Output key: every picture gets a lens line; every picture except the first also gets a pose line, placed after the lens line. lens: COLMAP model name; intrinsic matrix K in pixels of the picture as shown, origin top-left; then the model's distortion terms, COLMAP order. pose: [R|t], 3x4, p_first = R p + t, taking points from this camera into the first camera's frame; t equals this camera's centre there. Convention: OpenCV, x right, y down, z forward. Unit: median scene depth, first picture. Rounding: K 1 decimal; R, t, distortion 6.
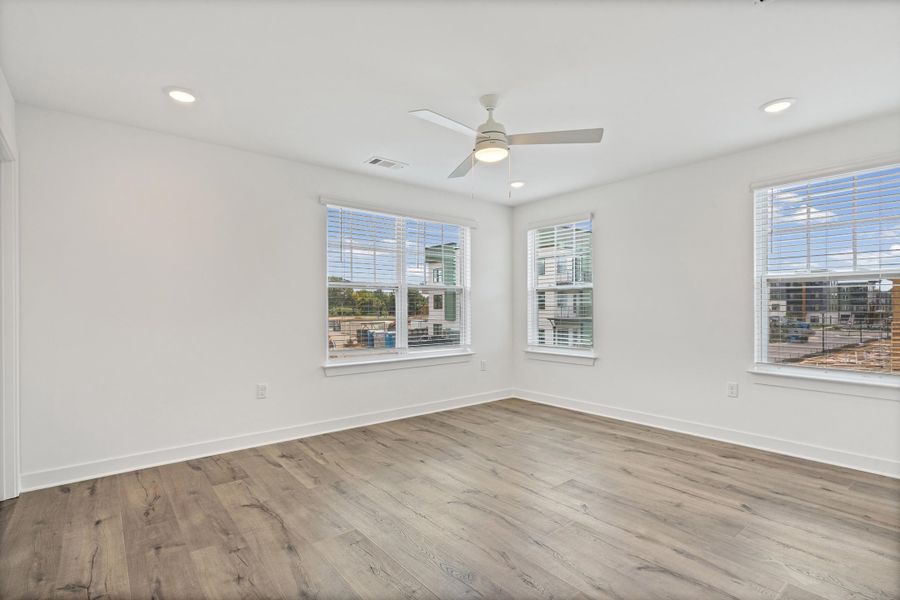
lens RADIAL K [[414.4, 0, 452.1], [0, 414.4, 306.5], [0, 0, 1]] dist [-0.004343, 0.000255]
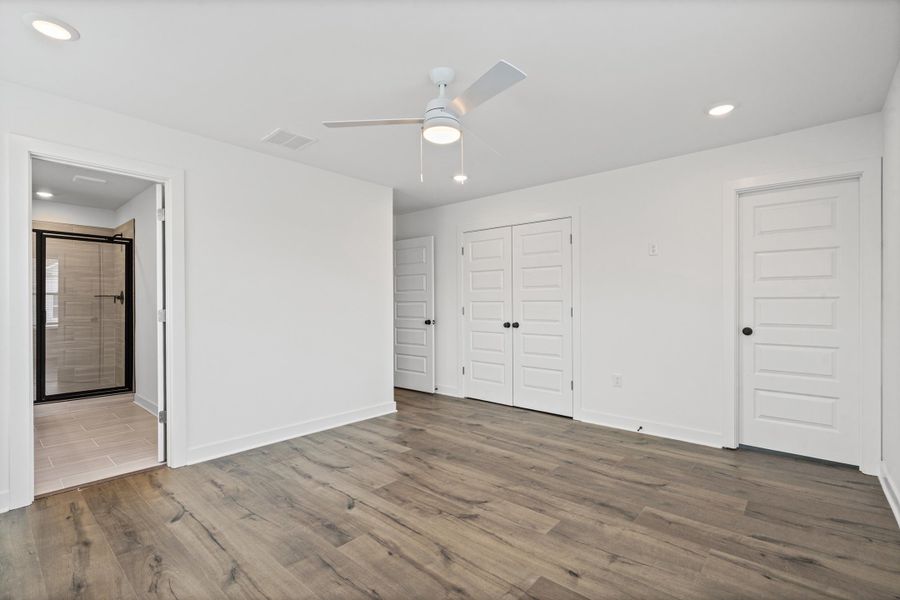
lens RADIAL K [[414.4, 0, 452.1], [0, 414.4, 306.5], [0, 0, 1]] dist [-0.004343, 0.000255]
pose [[-0.983761, 0.005005, -0.179413, 0.227648], [0.003790, 0.999968, 0.007113, -0.003401], [0.179443, 0.006318, -0.983748, 1.794959]]
